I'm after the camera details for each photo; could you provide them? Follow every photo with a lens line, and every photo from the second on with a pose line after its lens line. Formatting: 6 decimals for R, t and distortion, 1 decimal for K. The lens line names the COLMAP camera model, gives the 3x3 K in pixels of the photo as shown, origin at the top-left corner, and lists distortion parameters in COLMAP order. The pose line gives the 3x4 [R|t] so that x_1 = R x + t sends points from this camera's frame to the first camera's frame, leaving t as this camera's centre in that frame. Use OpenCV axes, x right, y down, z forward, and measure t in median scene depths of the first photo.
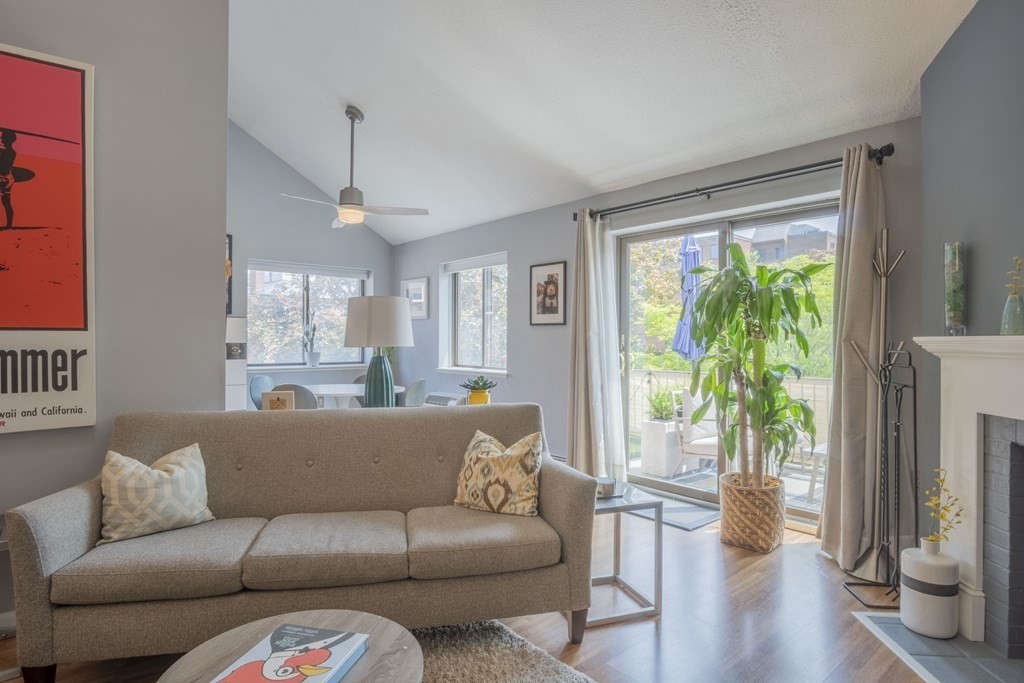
lens RADIAL K [[558.2, 0, 499.5], [0, 558.2, 341.2], [0, 0, 1]] dist [-0.034263, 0.008792]
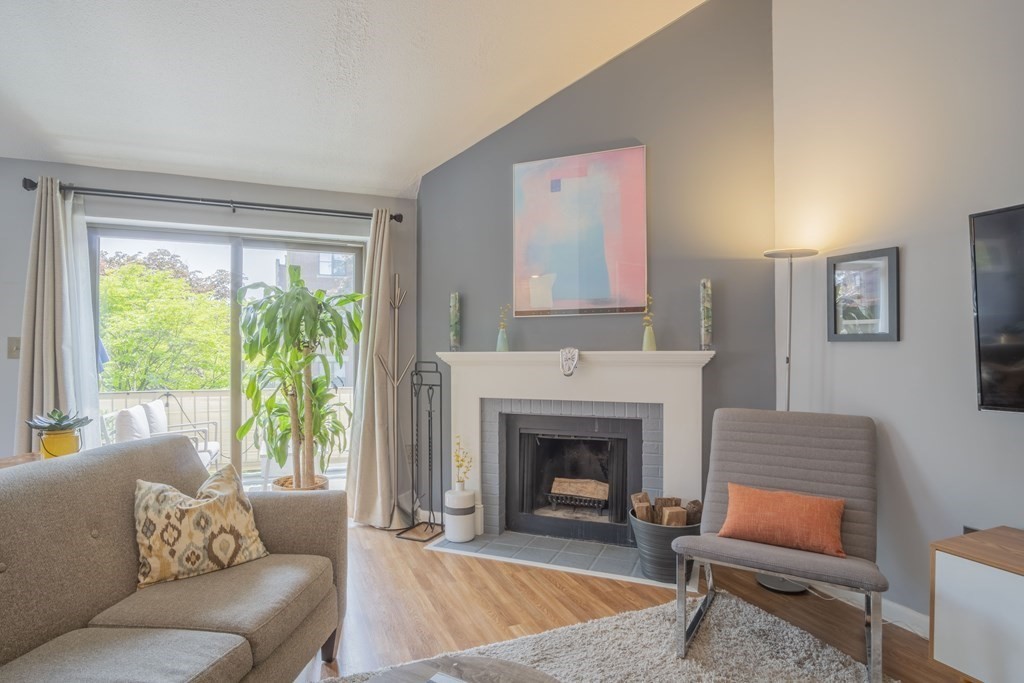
lens RADIAL K [[558.2, 0, 511.1], [0, 558.2, 349.1], [0, 0, 1]] dist [-0.034263, 0.008792]
pose [[0.294581, 0.004685, 0.955615, -0.595650], [0.003201, 0.999978, -0.005889, -0.005887], [-0.955621, 0.004793, 0.294559, 0.328939]]
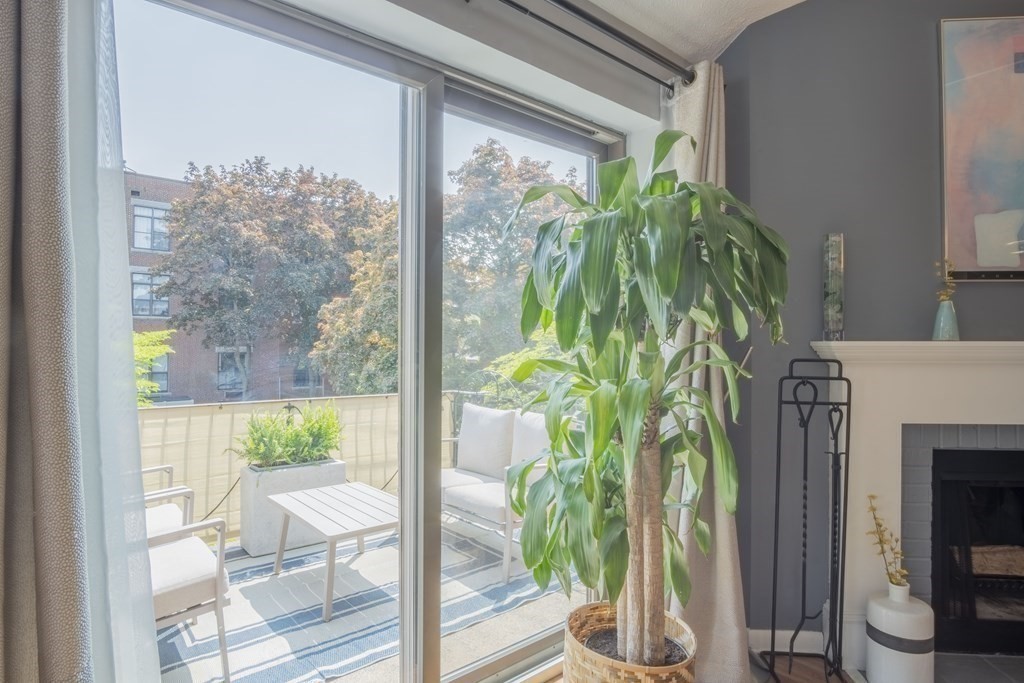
lens RADIAL K [[558.2, 0, 510.3], [0, 558.2, 338.7], [0, 0, 1]] dist [-0.034263, 0.008792]
pose [[-0.004865, 0.009088, 0.999947, -0.050858], [-0.002508, 0.999955, -0.009100, -0.003160], [-0.999985, -0.002552, -0.004842, 1.366956]]
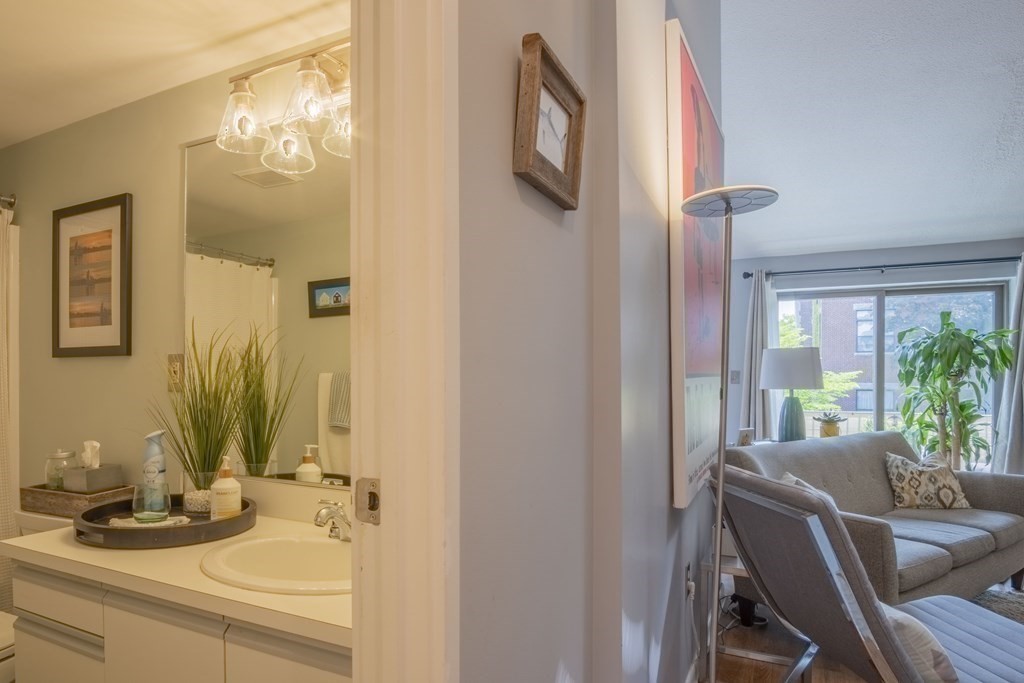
lens RADIAL K [[621.7, 0, 434.7], [0, 621.7, 385.0], [0, 0, 1]] dist [-0.044742, 0.012235]
pose [[0.937876, -0.004705, 0.346937, -1.552756], [0.001946, 0.999964, 0.008301, -0.011059], [-0.346964, -0.007110, 0.937852, 0.037538]]
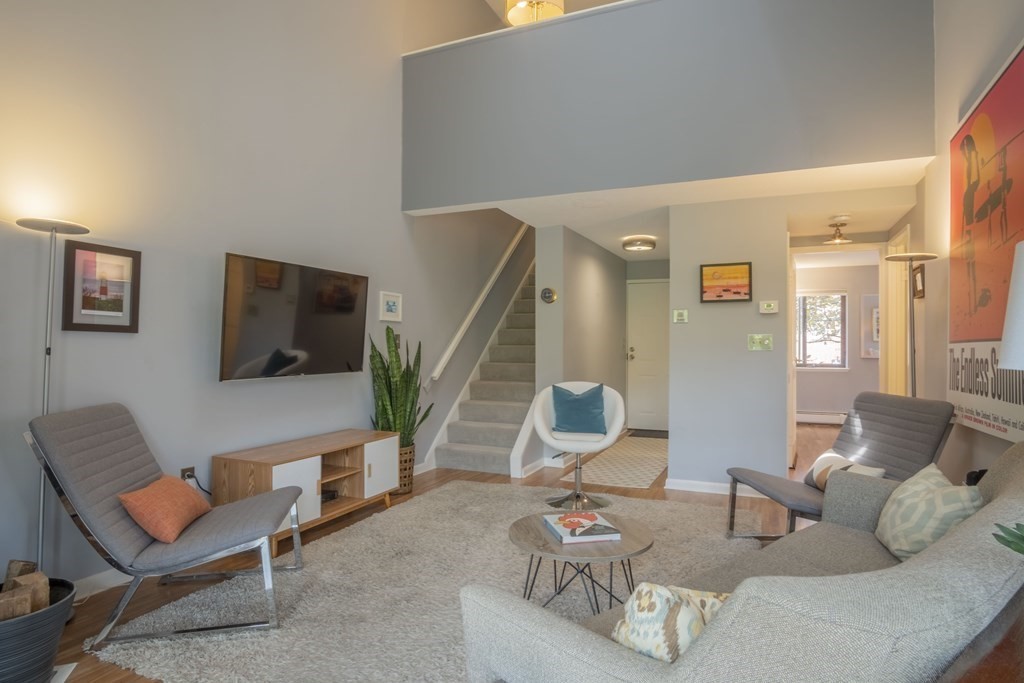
lens RADIAL K [[558.2, 0, 502.6], [0, 558.2, 346.6], [0, 0, 1]] dist [-0.034263, 0.008792]
pose [[-0.905718, -0.002687, -0.423873, 0.302314], [-0.004352, 0.999986, 0.002960, -0.002140], [0.423859, 0.004526, -0.905717, 1.258964]]
